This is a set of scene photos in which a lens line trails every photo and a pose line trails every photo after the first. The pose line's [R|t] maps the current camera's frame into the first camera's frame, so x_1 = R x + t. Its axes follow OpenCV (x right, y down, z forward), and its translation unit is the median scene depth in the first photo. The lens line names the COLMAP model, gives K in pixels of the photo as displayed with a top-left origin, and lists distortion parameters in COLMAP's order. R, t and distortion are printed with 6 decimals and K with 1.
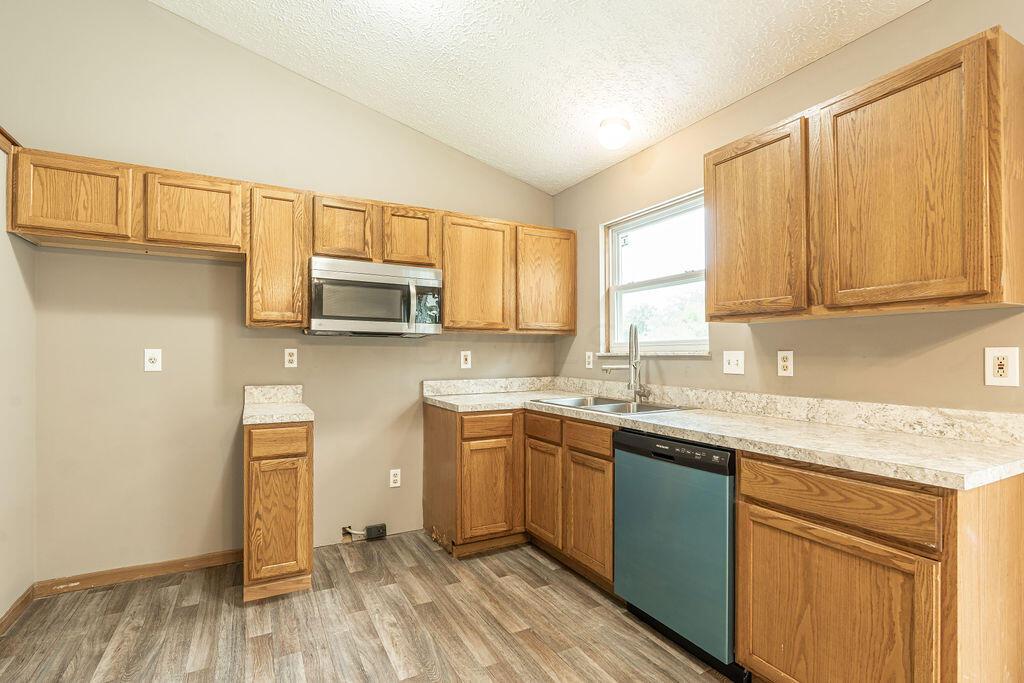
lens RADIAL K [[499.8, 0, 525.0], [0, 499.8, 357.1], [0, 0, 1]] dist [-0.002572, 0.000334]
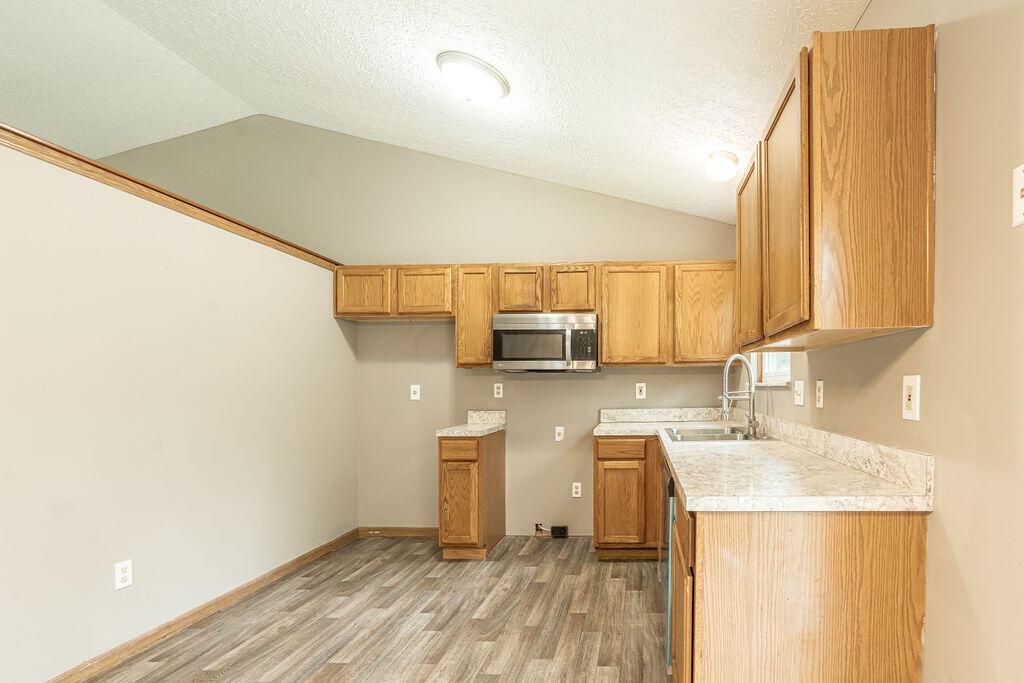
lens RADIAL K [[520.9, 0, 612.4], [0, 520.9, 403.1], [0, 0, 1]] dist [-0.001999, -0.000210]
pose [[0.854162, 0.007549, -0.519952, 0.552949], [0.007516, 0.999611, 0.026859, 0.000432], [0.519952, -0.026850, 0.853773, -0.023287]]
